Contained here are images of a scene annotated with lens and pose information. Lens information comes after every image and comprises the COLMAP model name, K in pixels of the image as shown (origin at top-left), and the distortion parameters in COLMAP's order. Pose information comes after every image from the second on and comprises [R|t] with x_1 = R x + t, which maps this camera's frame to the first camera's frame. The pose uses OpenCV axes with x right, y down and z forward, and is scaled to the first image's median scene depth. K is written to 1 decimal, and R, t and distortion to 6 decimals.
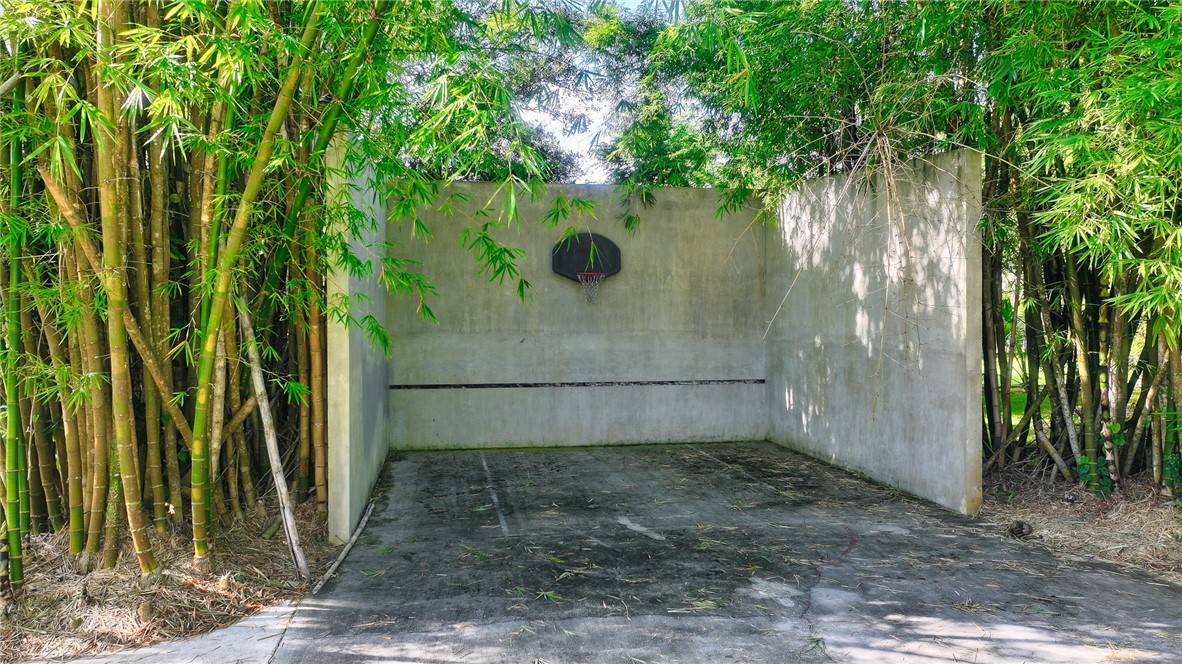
lens RADIAL K [[804.3, 0, 591.0], [0, 804.3, 332.0], [0, 0, 1]] dist [0.009704, -0.002594]
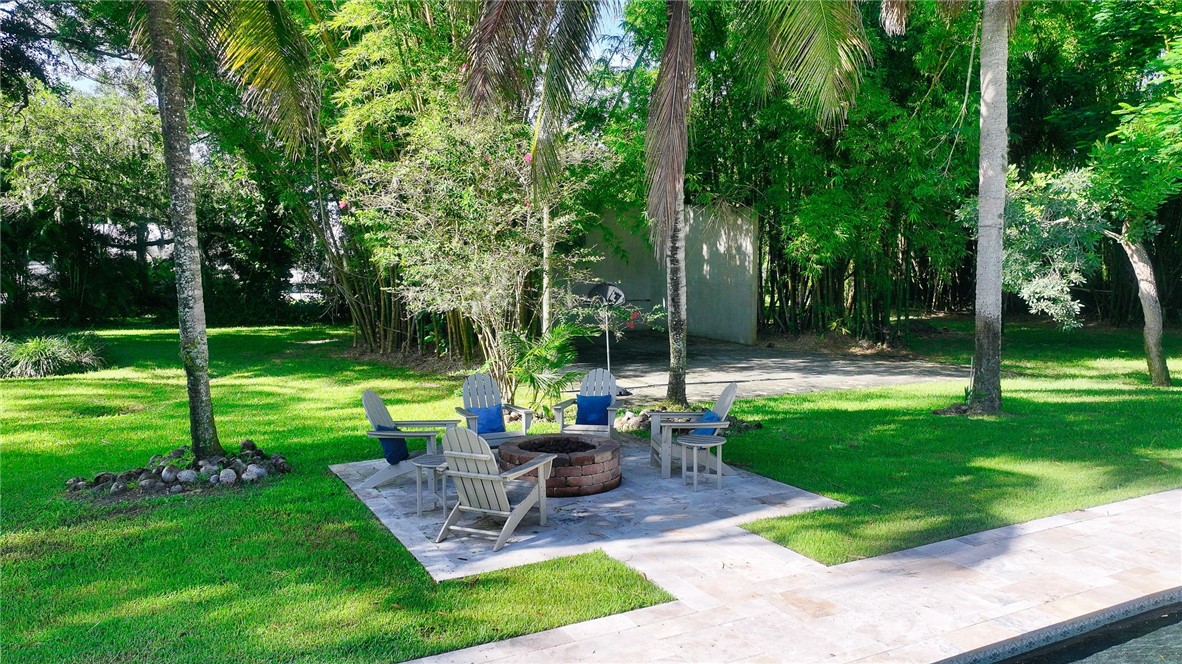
lens RADIAL K [[804.3, 0, 591.0], [0, 804.3, 332.0], [0, 0, 1]] dist [0.009704, -0.002594]
pose [[0.952828, -0.013107, 0.303227, -0.750955], [-0.006581, 0.997940, 0.063817, 0.021577], [-0.303439, -0.062803, 0.950779, -1.208448]]
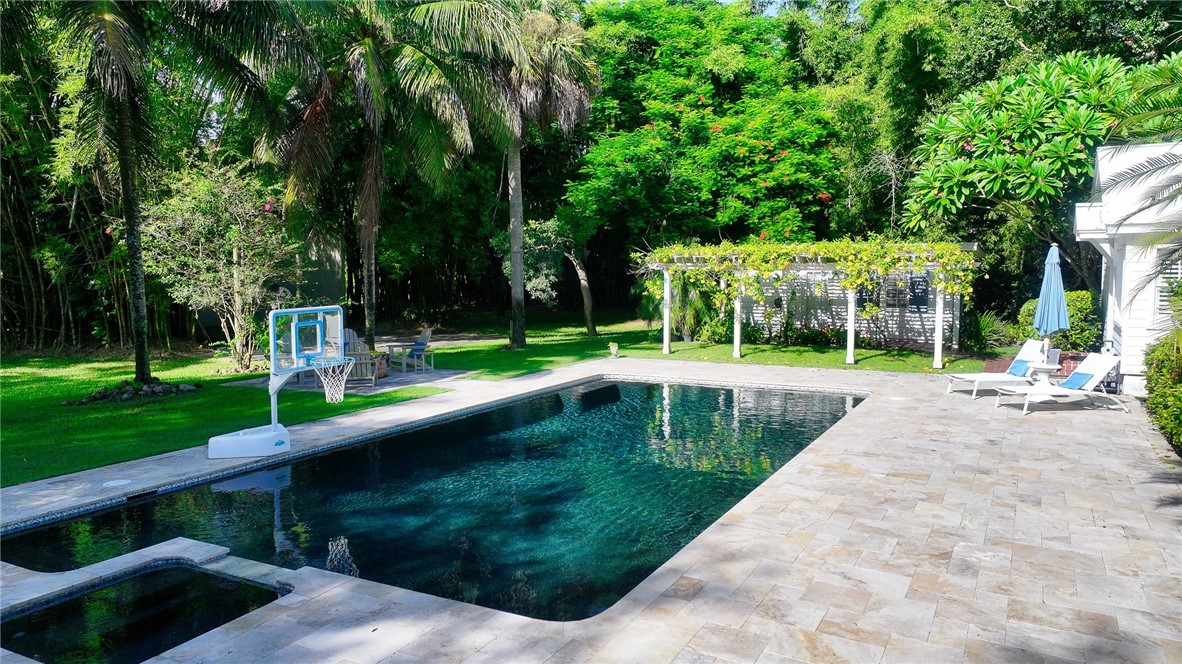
lens RADIAL K [[804.3, 0, 591.0], [0, 804.3, 332.0], [0, 0, 1]] dist [0.009704, -0.002594]
pose [[0.604662, -0.052142, 0.794774, -1.535109], [0.004967, 0.998082, 0.061701, 0.024185], [-0.796467, -0.033361, 0.603761, -1.808677]]
